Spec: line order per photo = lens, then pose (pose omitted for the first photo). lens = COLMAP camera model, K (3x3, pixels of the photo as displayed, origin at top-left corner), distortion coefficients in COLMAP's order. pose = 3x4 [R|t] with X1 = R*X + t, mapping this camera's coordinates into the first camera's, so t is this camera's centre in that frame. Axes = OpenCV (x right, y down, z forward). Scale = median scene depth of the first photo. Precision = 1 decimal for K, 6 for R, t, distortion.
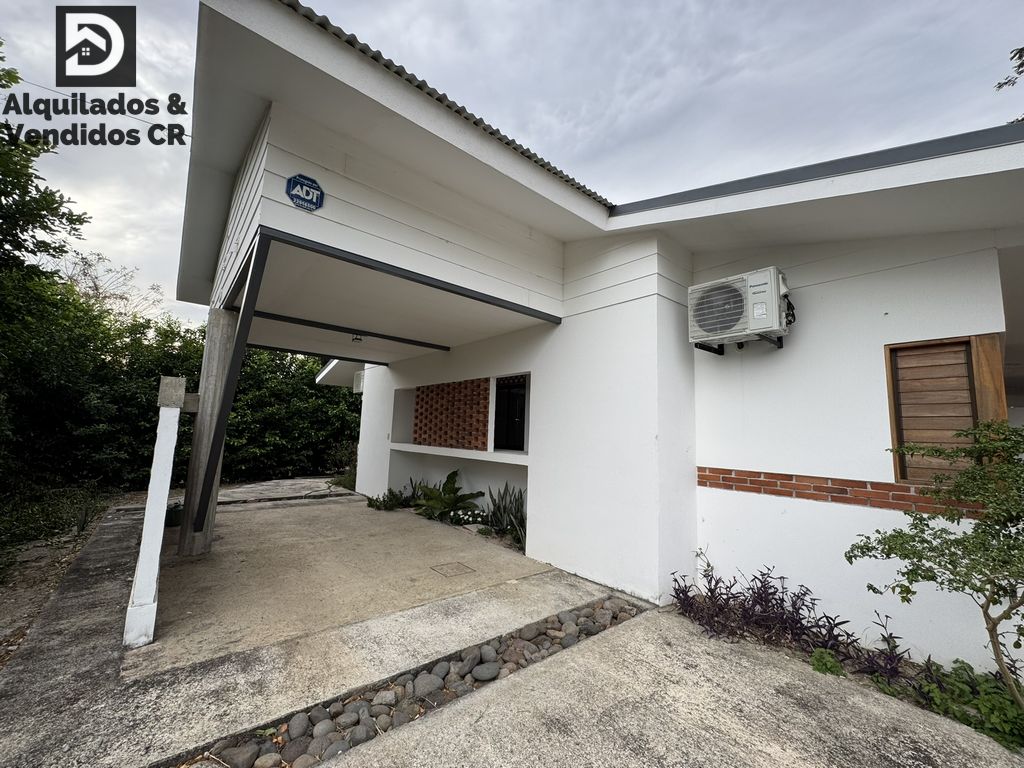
lens RADIAL K [[406.1, 0, 510.4], [0, 406.1, 382.9], [0, 0, 1]] dist [-0.001101, -0.000092]
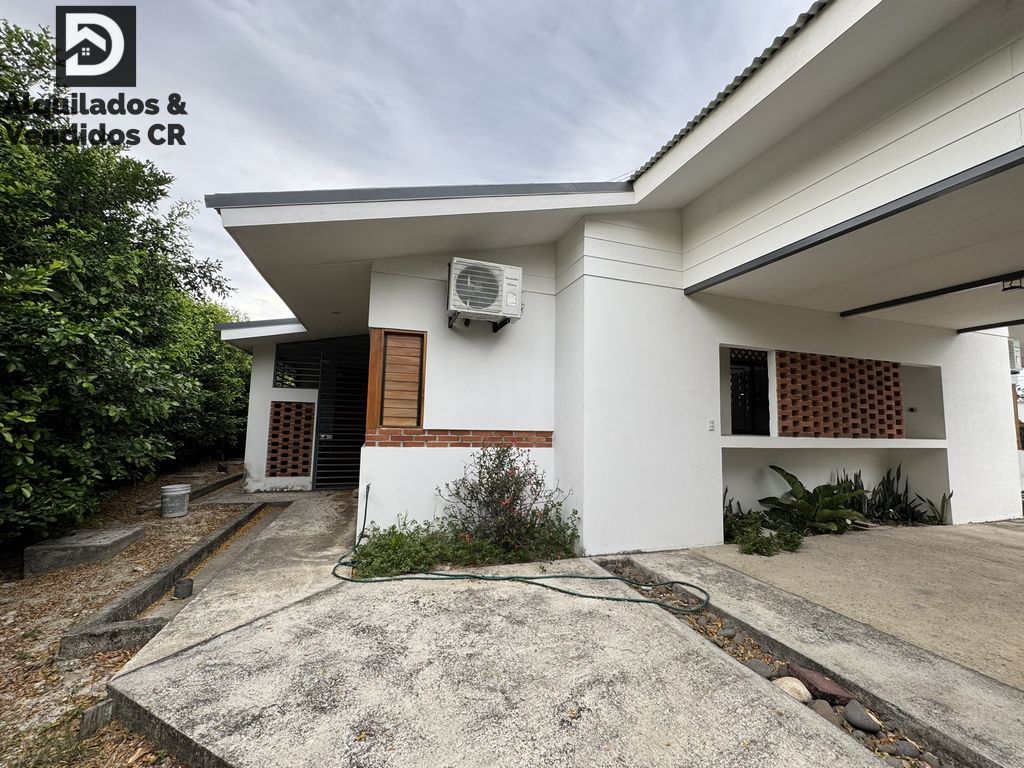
lens RADIAL K [[386.7, 0, 507.9], [0, 386.7, 361.5], [0, 0, 1]] dist [0.000912, 0.000126]
pose [[0.392921, 0.081994, 0.915909, -0.965883], [-0.131307, 0.990813, -0.032369, 0.104350], [-0.910149, -0.107547, 0.400078, 1.125267]]
